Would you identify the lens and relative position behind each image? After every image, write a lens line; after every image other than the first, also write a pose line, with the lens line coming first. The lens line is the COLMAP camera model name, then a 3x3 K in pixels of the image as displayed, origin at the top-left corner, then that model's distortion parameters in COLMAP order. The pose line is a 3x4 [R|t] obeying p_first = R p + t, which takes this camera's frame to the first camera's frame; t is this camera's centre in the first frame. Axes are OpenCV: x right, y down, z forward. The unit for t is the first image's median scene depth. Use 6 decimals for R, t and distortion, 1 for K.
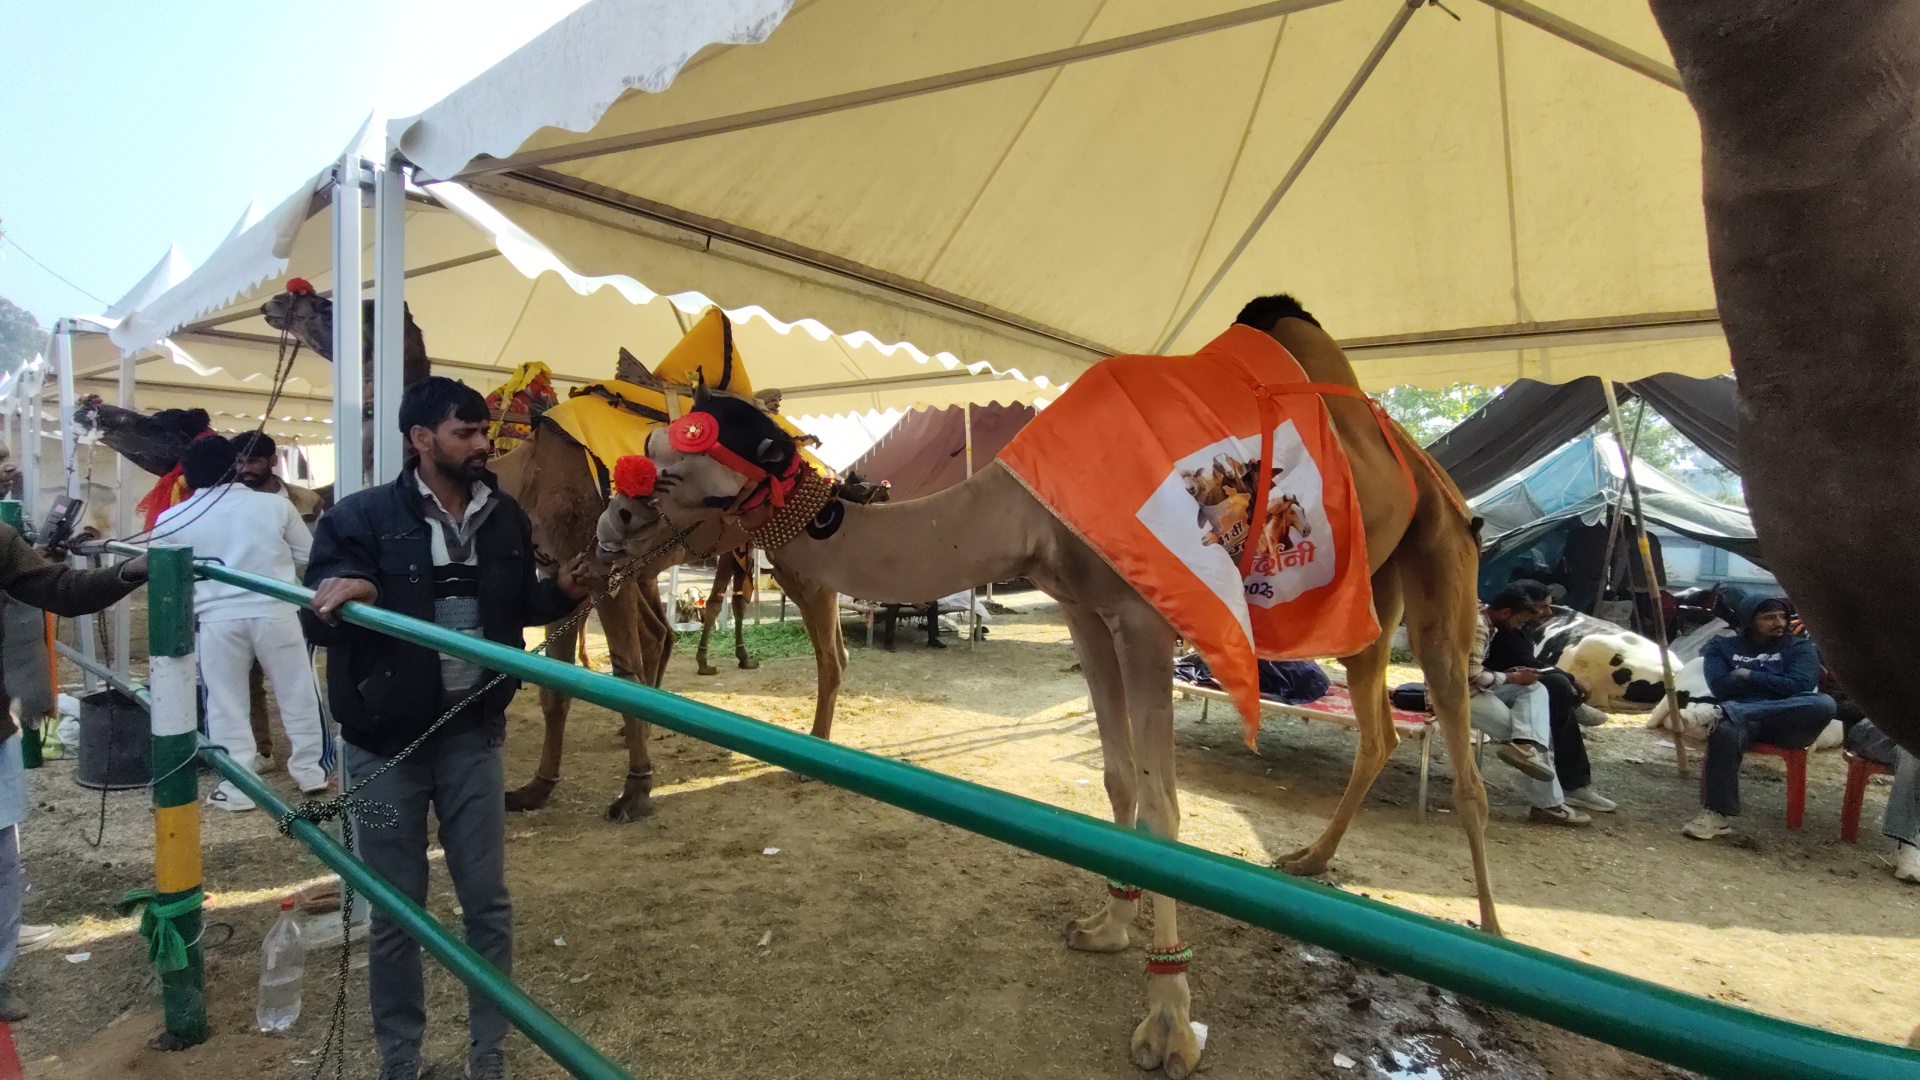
lens RADIAL K [[890.1, 0, 972.5], [0, 890.1, 540.8], [0, 0, 1]] dist [-0.015308, 0.000451]
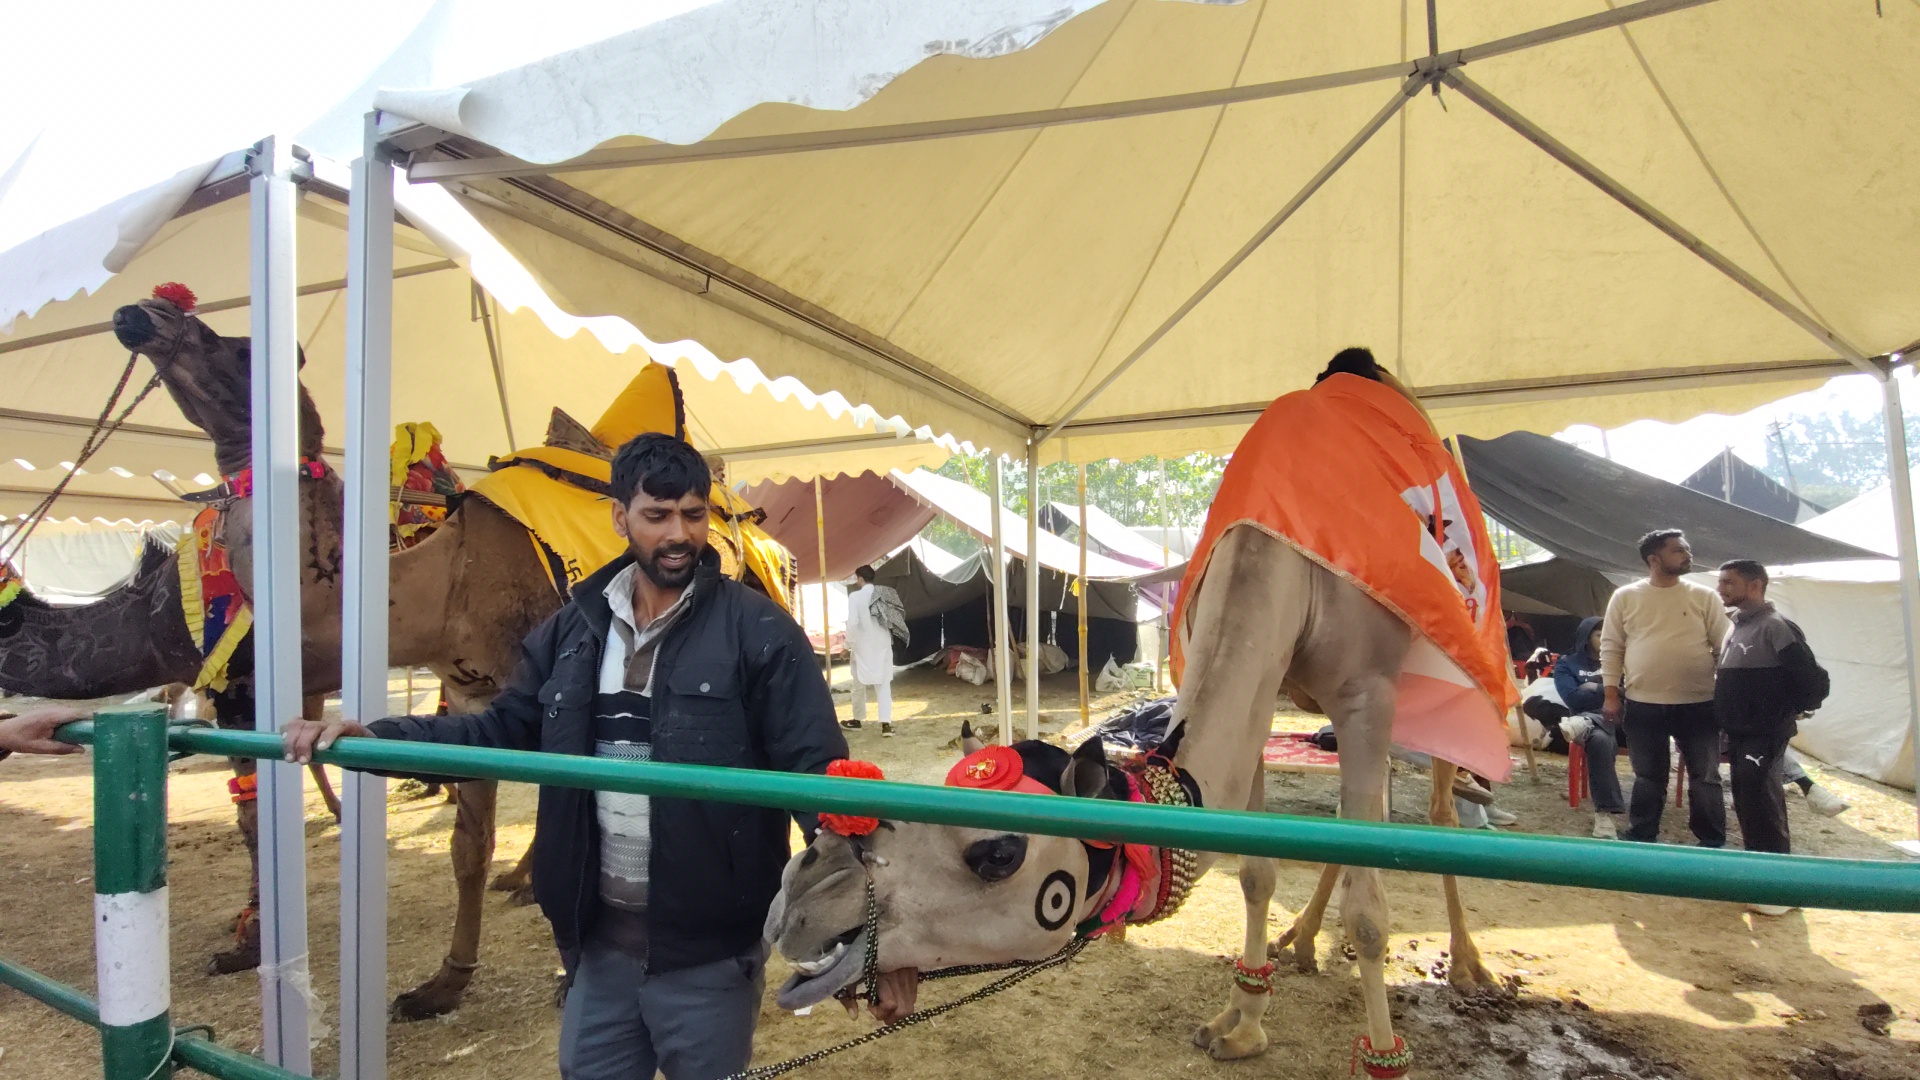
lens RADIAL K [[887.0, 0, 960.0], [0, 887.0, 540.0], [0, 0, 1]] dist [-0.018098, 0.006560]
pose [[0.957439, -0.041609, 0.285620, -0.280828], [0.064642, 0.995330, -0.071691, -0.014360], [-0.281304, 0.087103, 0.955658, 0.130080]]
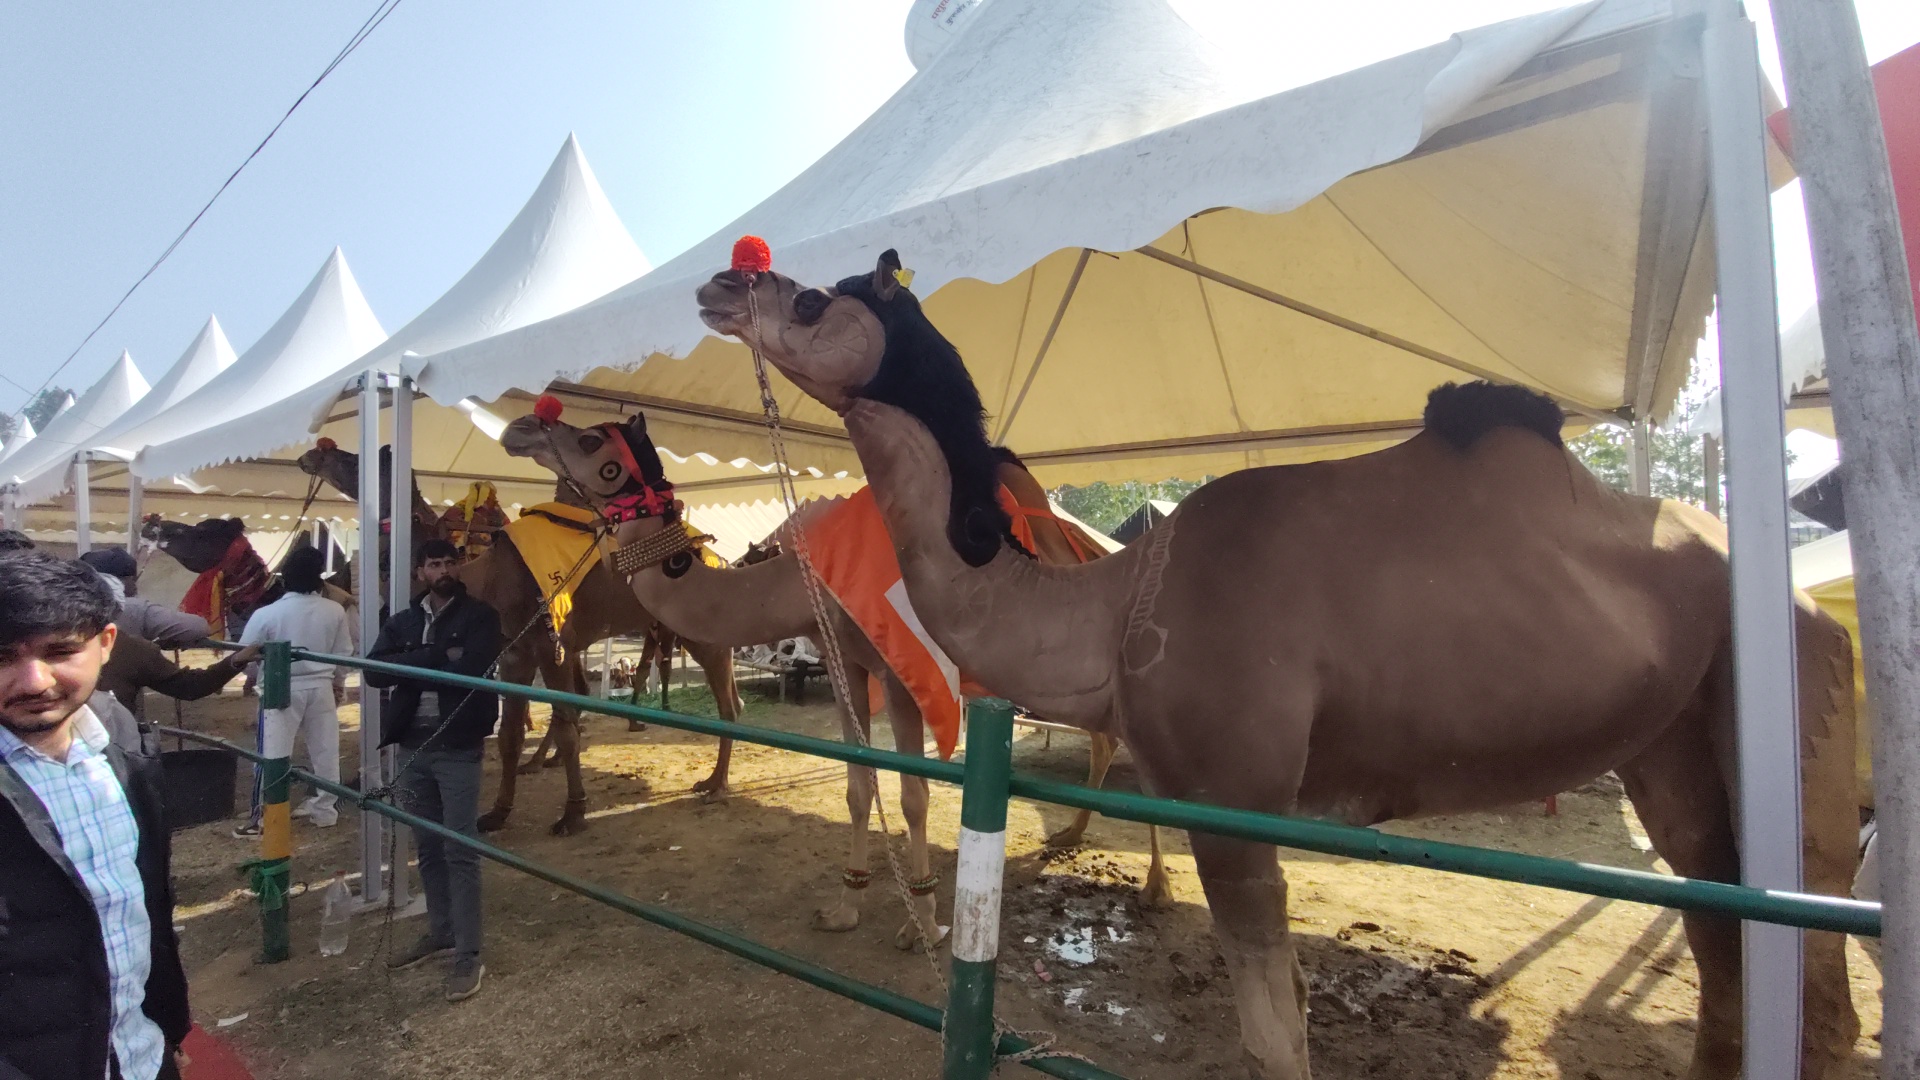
lens RADIAL K [[887.0, 0, 960.0], [0, 887.0, 540.0], [0, 0, 1]] dist [-0.018098, 0.006560]
pose [[0.998200, -0.034738, 0.048887, 0.144252], [0.037920, 0.997115, -0.065752, -0.012927], [-0.046462, 0.067487, 0.996638, -0.362663]]
